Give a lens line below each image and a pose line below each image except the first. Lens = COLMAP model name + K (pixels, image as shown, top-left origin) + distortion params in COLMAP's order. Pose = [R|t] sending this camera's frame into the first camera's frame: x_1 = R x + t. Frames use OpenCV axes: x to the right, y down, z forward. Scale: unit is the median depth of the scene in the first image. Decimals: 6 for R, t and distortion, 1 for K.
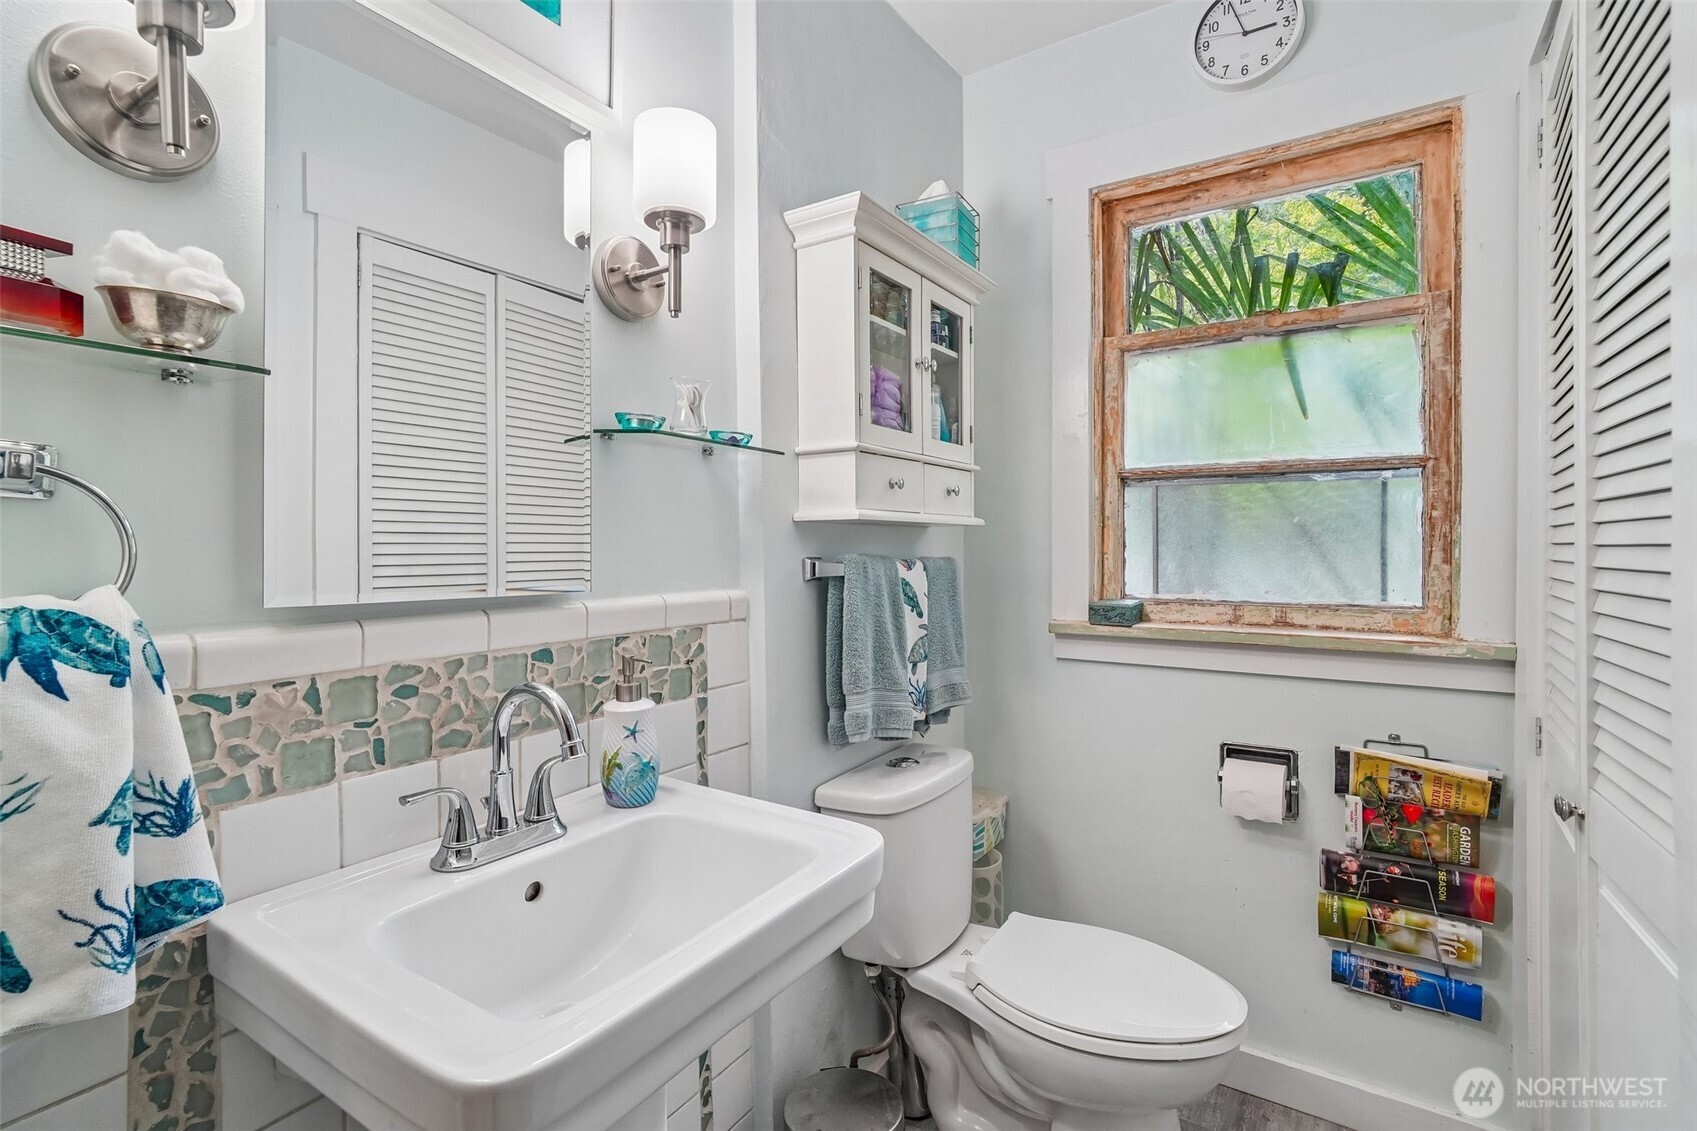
lens RADIAL K [[807.5, 0, 852.0], [0, 807.5, 546.6], [0, 0, 1]] dist [-0.012631, 0.005827]
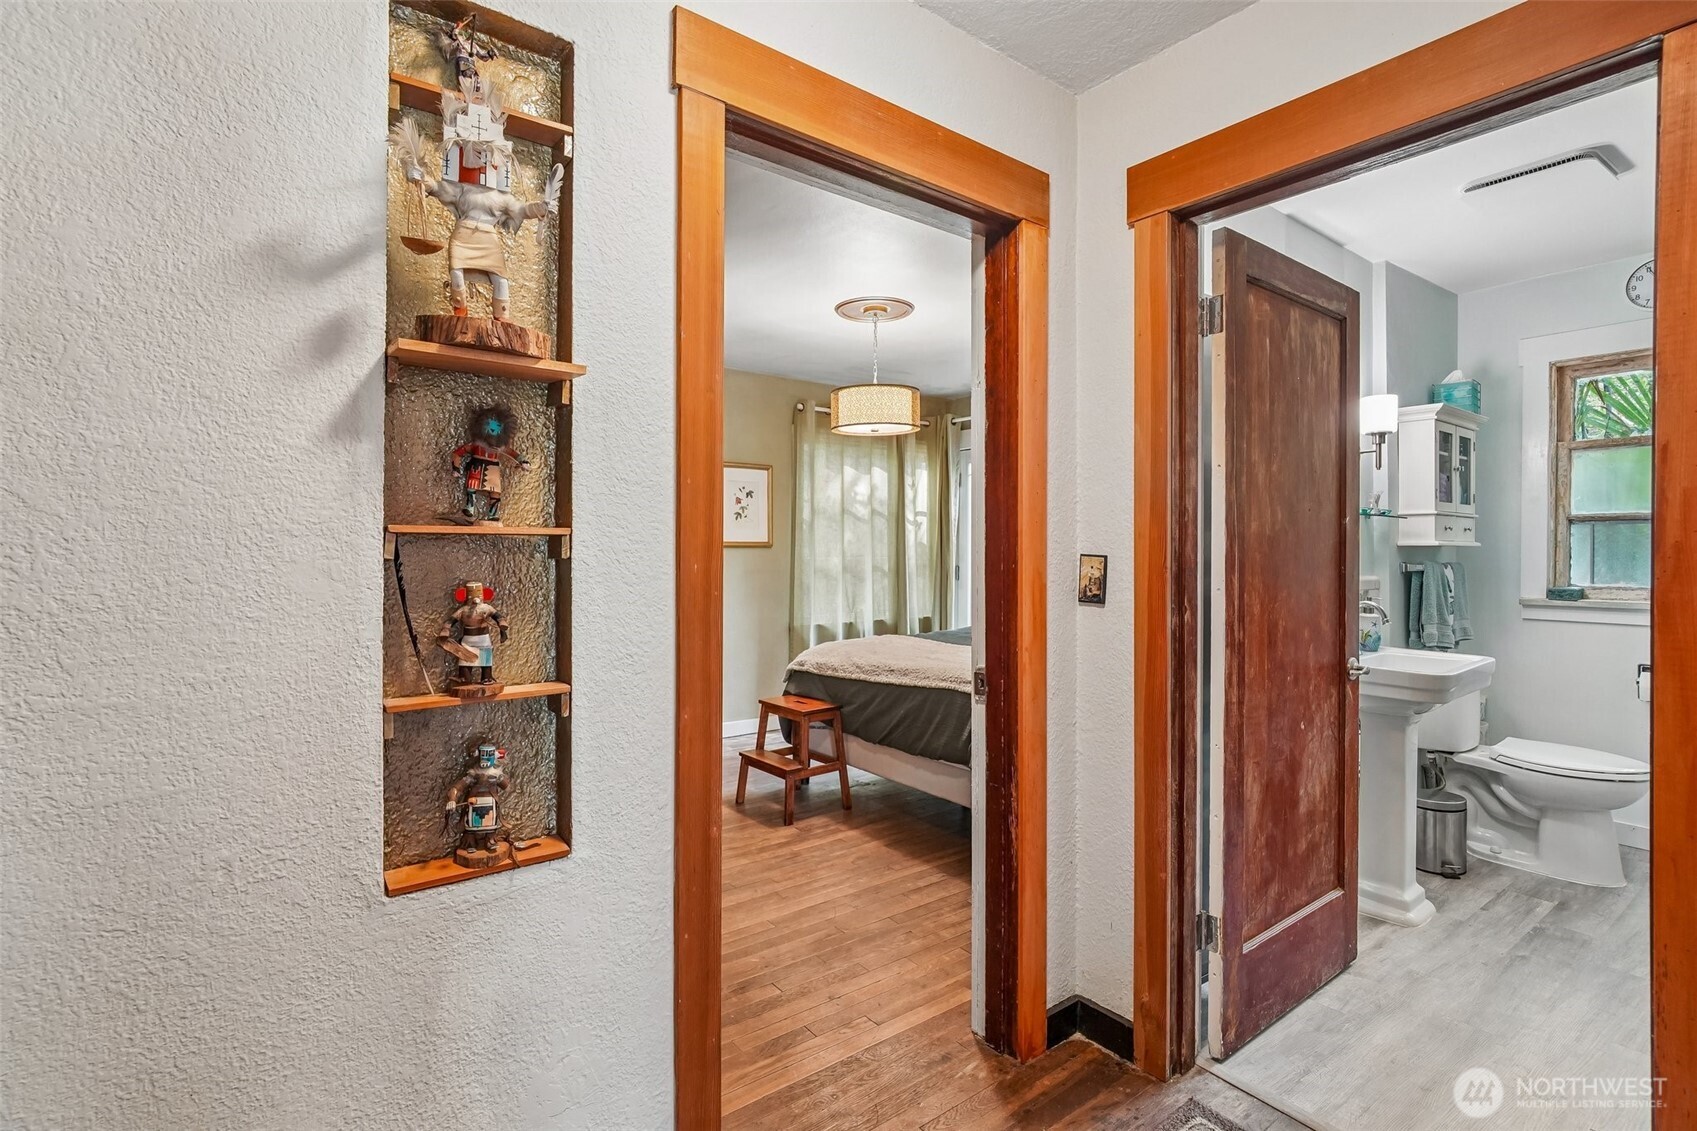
lens RADIAL K [[807.5, 0, 842.3], [0, 807.5, 557.2], [0, 0, 1]] dist [-0.012631, 0.005827]
pose [[0.943500, 0.006682, -0.331304, -0.706514], [-0.004329, 0.999960, 0.007840, -0.009600], [0.331343, -0.005963, 0.943491, -1.443362]]
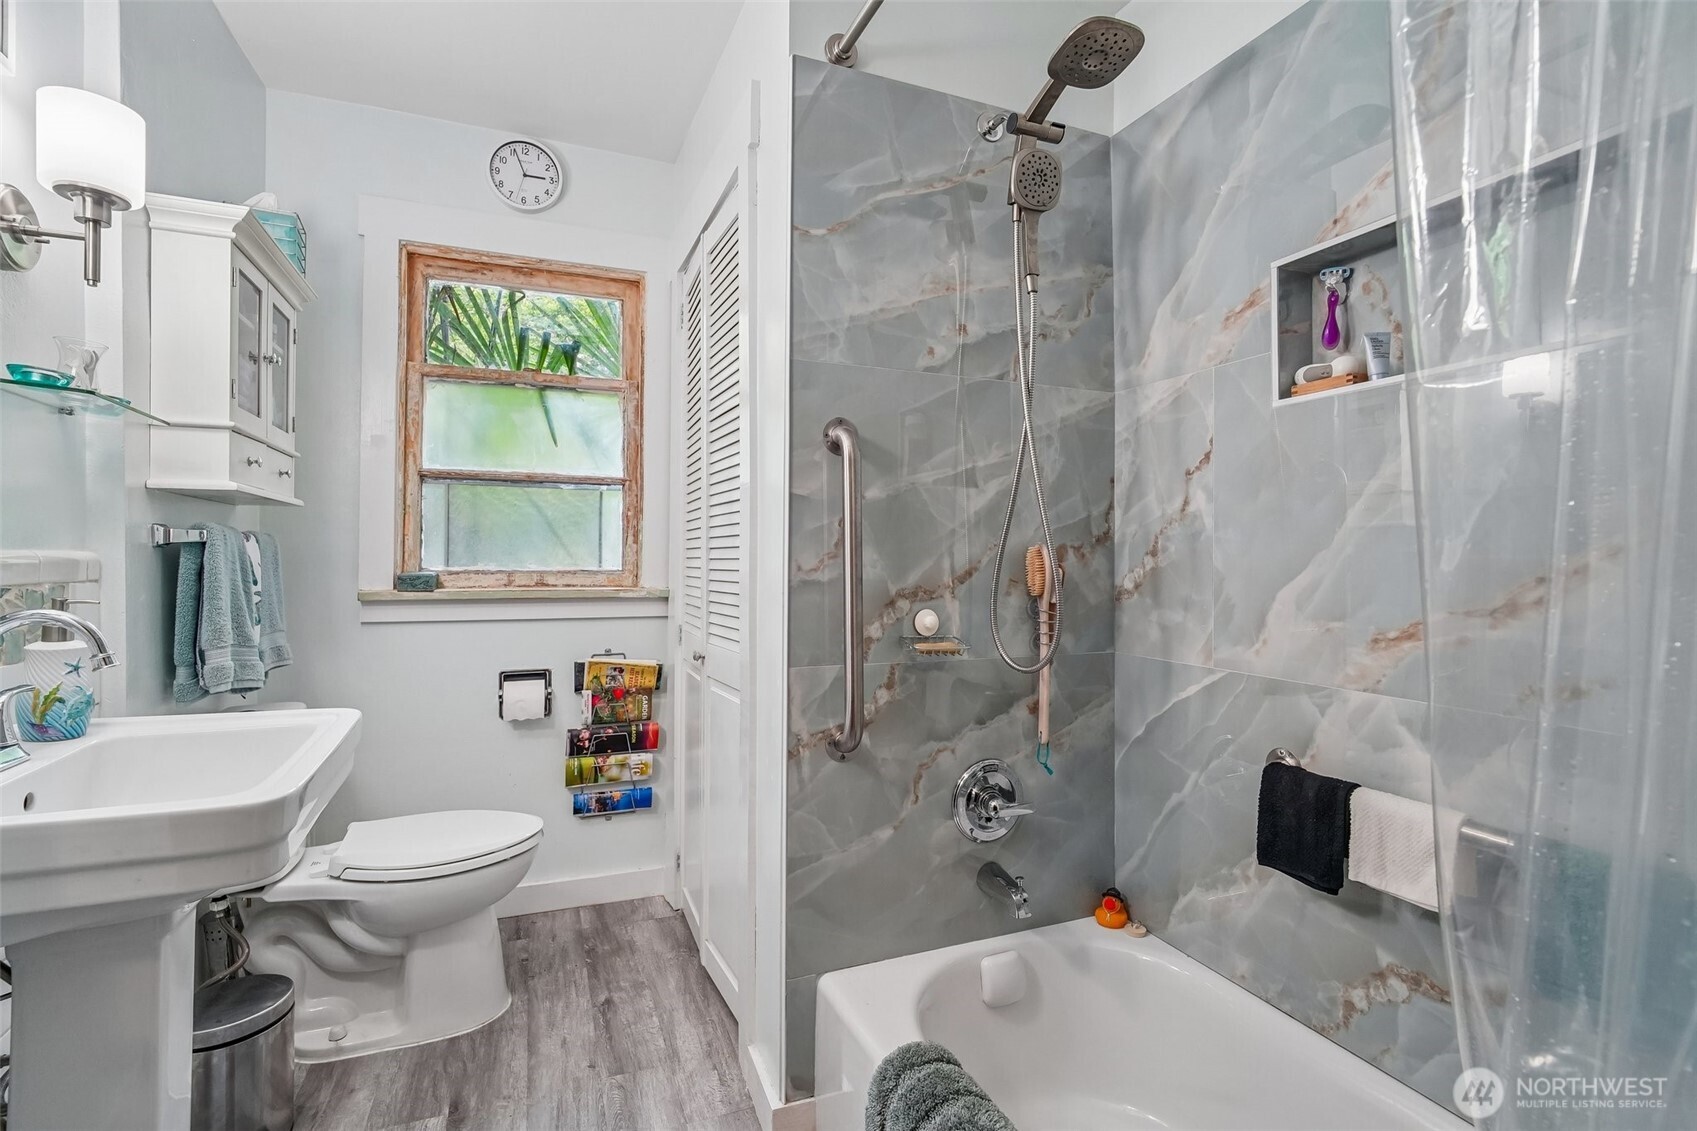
lens RADIAL K [[807.5, 0, 854.9], [0, 807.5, 553.3], [0, 0, 1]] dist [-0.012631, 0.005827]
pose [[0.558791, 0.011216, 0.829233, -0.380224], [-0.003381, 0.999931, -0.011246, 0.055824], [-0.829302, 0.003481, 0.558790, -0.306544]]
